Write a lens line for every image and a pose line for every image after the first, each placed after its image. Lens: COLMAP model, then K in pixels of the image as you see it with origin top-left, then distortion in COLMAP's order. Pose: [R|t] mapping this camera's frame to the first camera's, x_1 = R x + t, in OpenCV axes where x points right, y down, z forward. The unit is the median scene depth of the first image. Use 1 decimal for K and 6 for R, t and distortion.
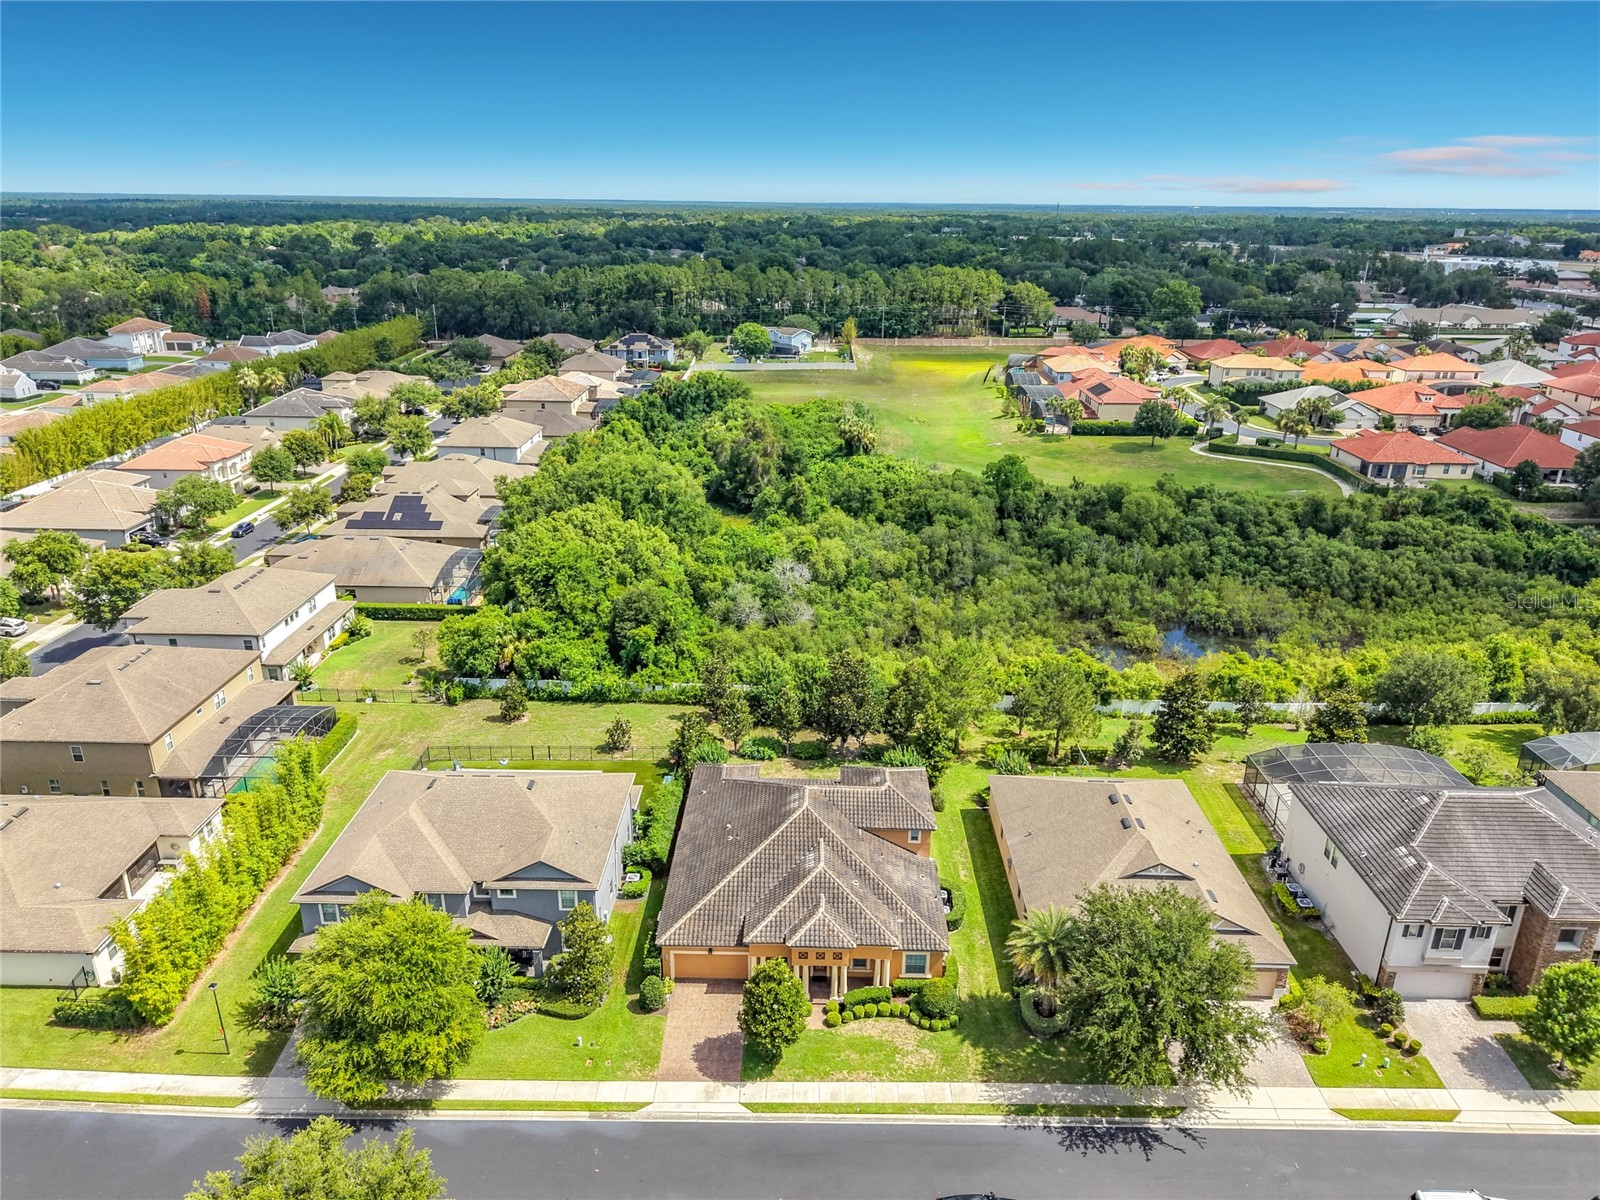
lens RADIAL K [[1099.8, 0, 797.3], [0, 1099.8, 583.2], [0, 0, 1]] dist [0.061306, -0.088545]
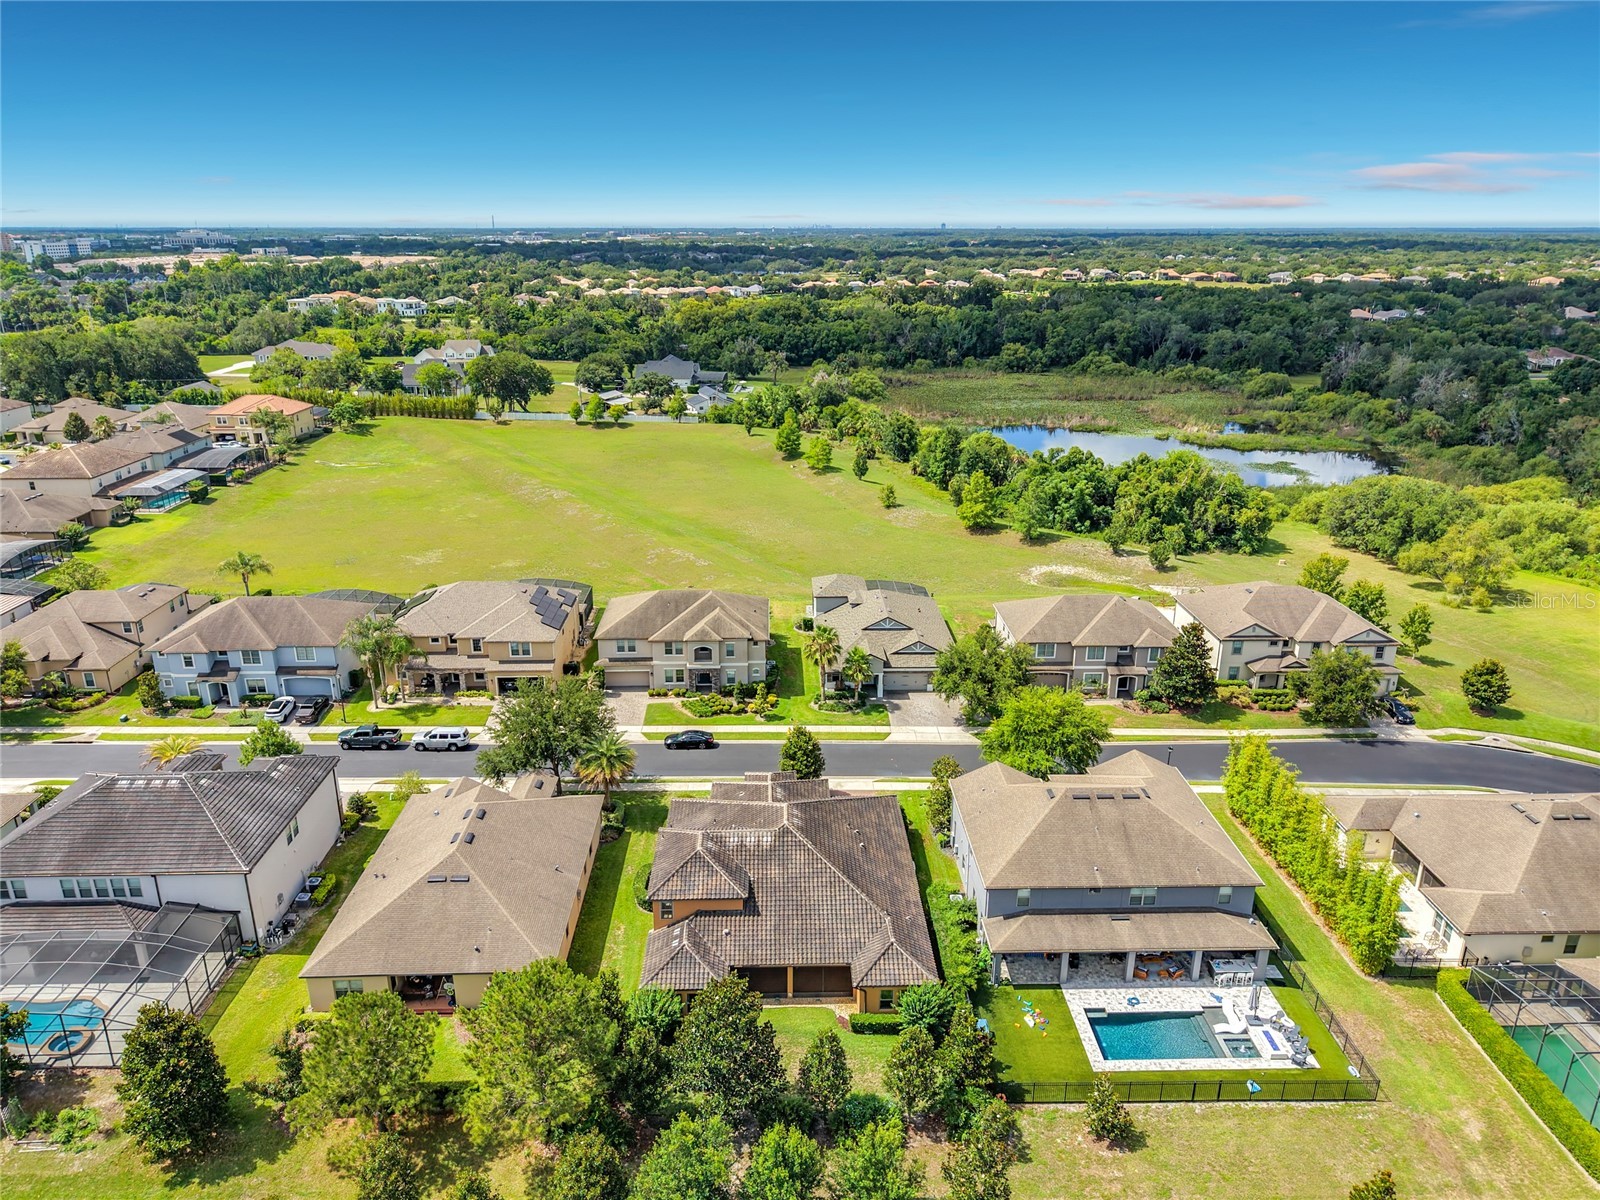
lens RADIAL K [[1072.3, 0, 795.5], [0, 1072.3, 560.6], [0, 0, 1]] dist [0.035972, 0.000078]
pose [[-0.998980, -0.000789, -0.045153, 0.054512], [-0.027467, 0.804275, 0.593622, -0.722893], [0.035847, 0.594256, -0.803476, 2.050676]]
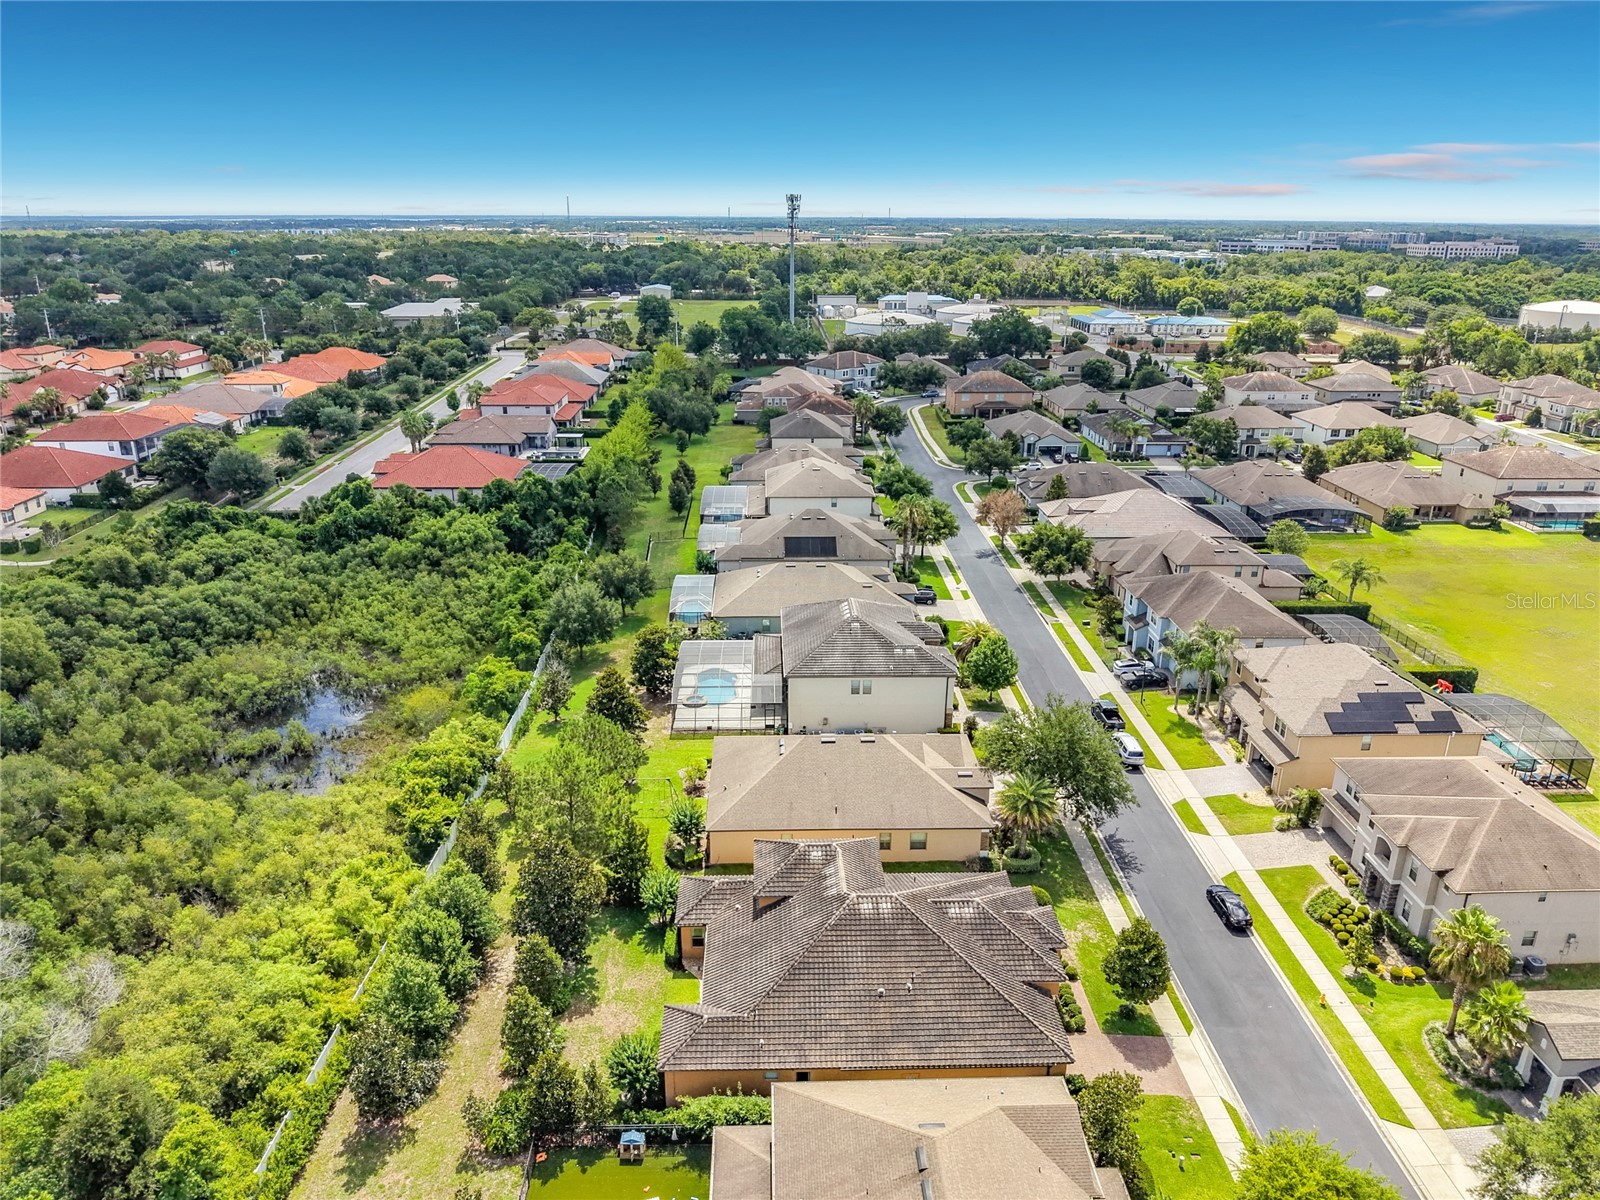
lens RADIAL K [[1114.0, 0, 802.3], [0, 1114.0, 591.0], [0, 0, 1]] dist [-0.008363, -0.004128]
pose [[-0.053386, -0.335886, 0.940389, -0.911424], [0.324336, 0.884841, 0.334458, -0.411749], [-0.944434, 0.322857, 0.061701, 1.139084]]
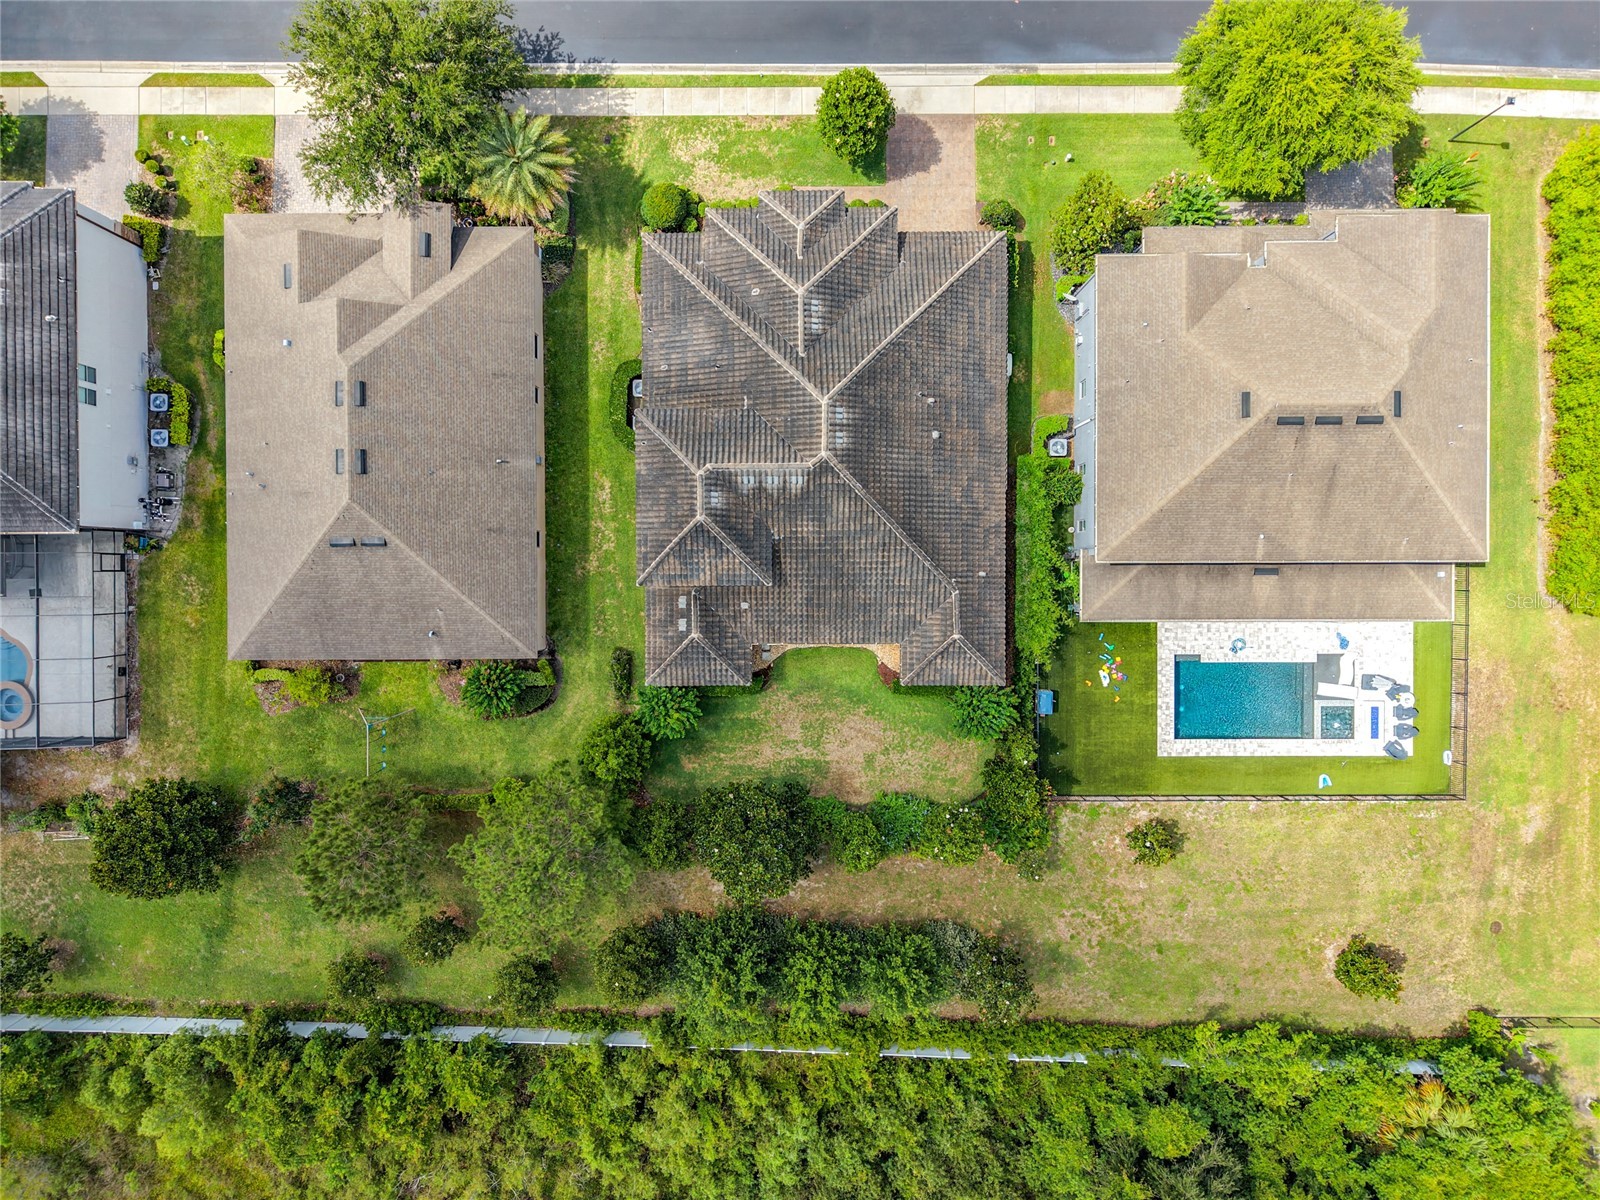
lens RADIAL K [[1099.8, 0, 797.3], [0, 1099.8, 583.2], [0, 0, 1]] dist [0.061306, -0.088545]
pose [[-0.999742, 0.022486, -0.003128, 0.036047], [-0.010605, -0.340721, 0.940105, -0.576599], [0.020074, 0.939896, 0.340872, 1.064132]]
